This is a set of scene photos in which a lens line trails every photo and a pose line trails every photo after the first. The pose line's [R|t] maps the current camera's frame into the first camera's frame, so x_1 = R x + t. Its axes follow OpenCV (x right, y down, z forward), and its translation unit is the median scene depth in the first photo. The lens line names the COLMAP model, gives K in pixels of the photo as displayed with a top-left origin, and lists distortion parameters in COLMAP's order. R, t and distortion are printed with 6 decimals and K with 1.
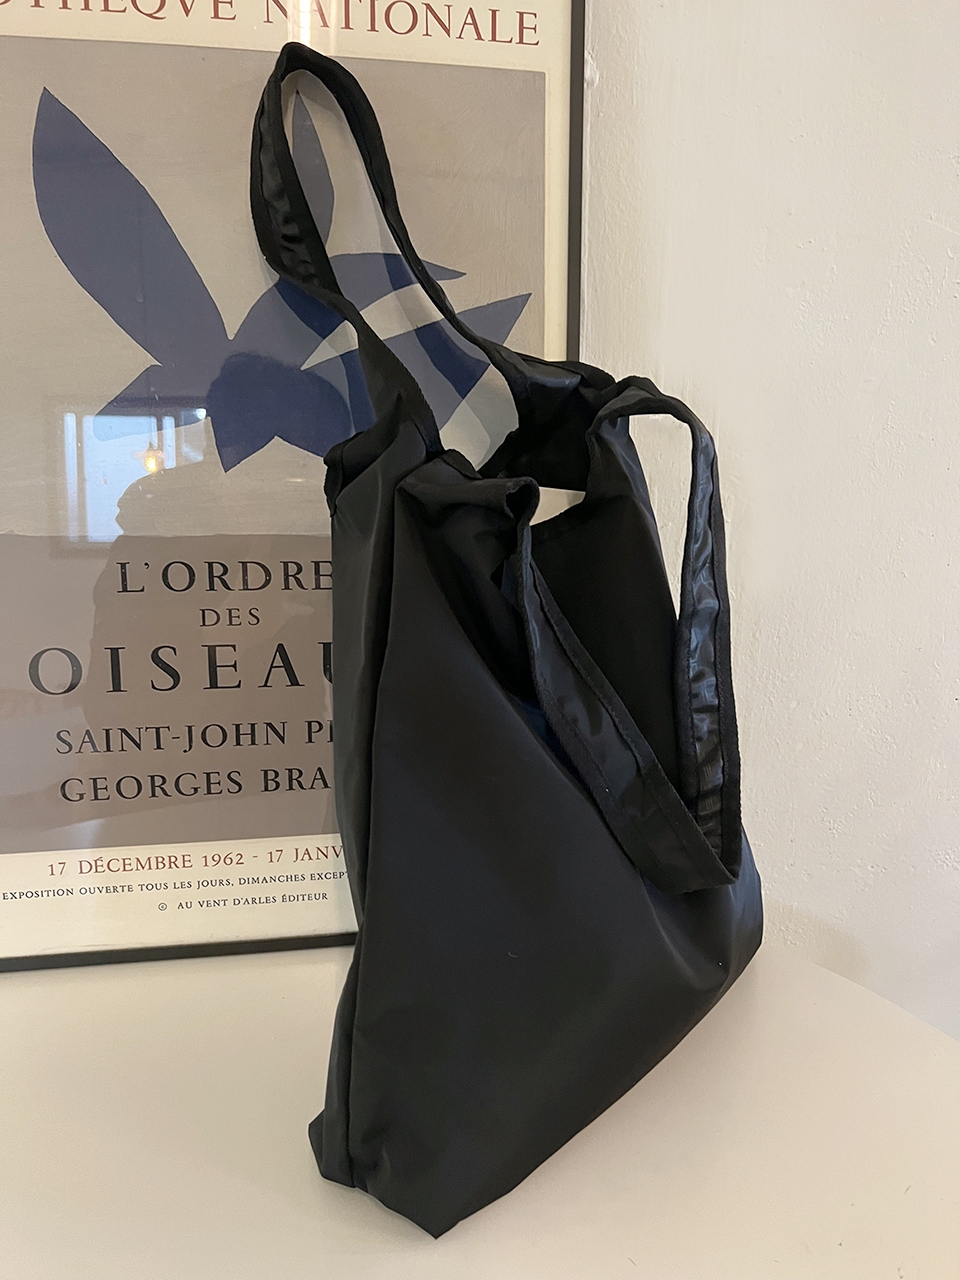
lens RADIAL K [[991.0, 0, 480.0], [0, 991.0, 640.0], [0, 0, 1]] dist [0.032513, -0.056366]
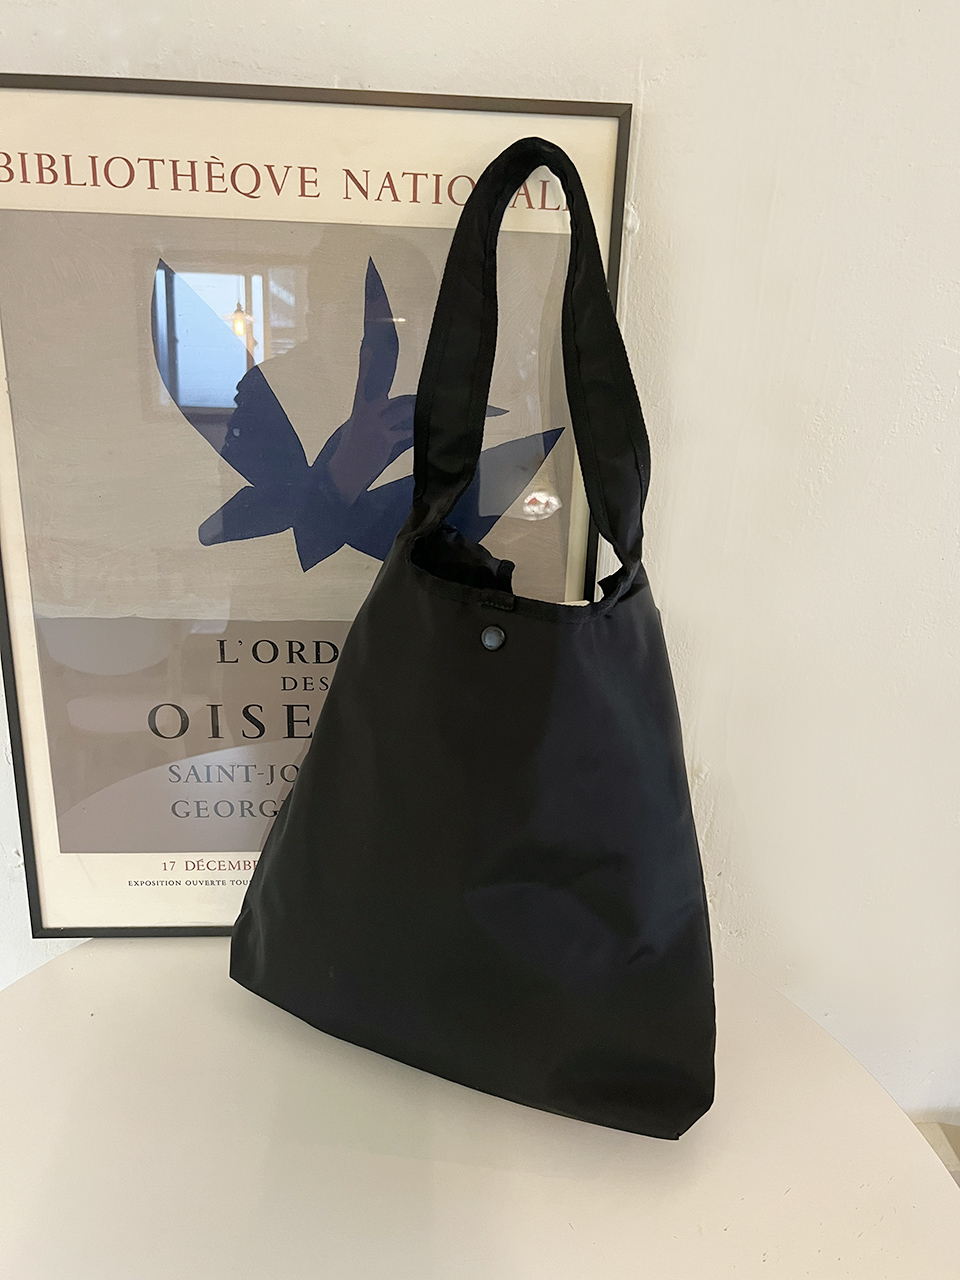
lens RADIAL K [[995.4, 0, 473.8], [0, 995.4, 642.3], [0, 0, 1]] dist [0.054060, -0.068097]
pose [[0.994868, 0.060063, -0.081423, 0.055574], [-0.047259, 0.987413, 0.150939, -0.269999], [0.089464, -0.146316, 0.985184, -0.198103]]
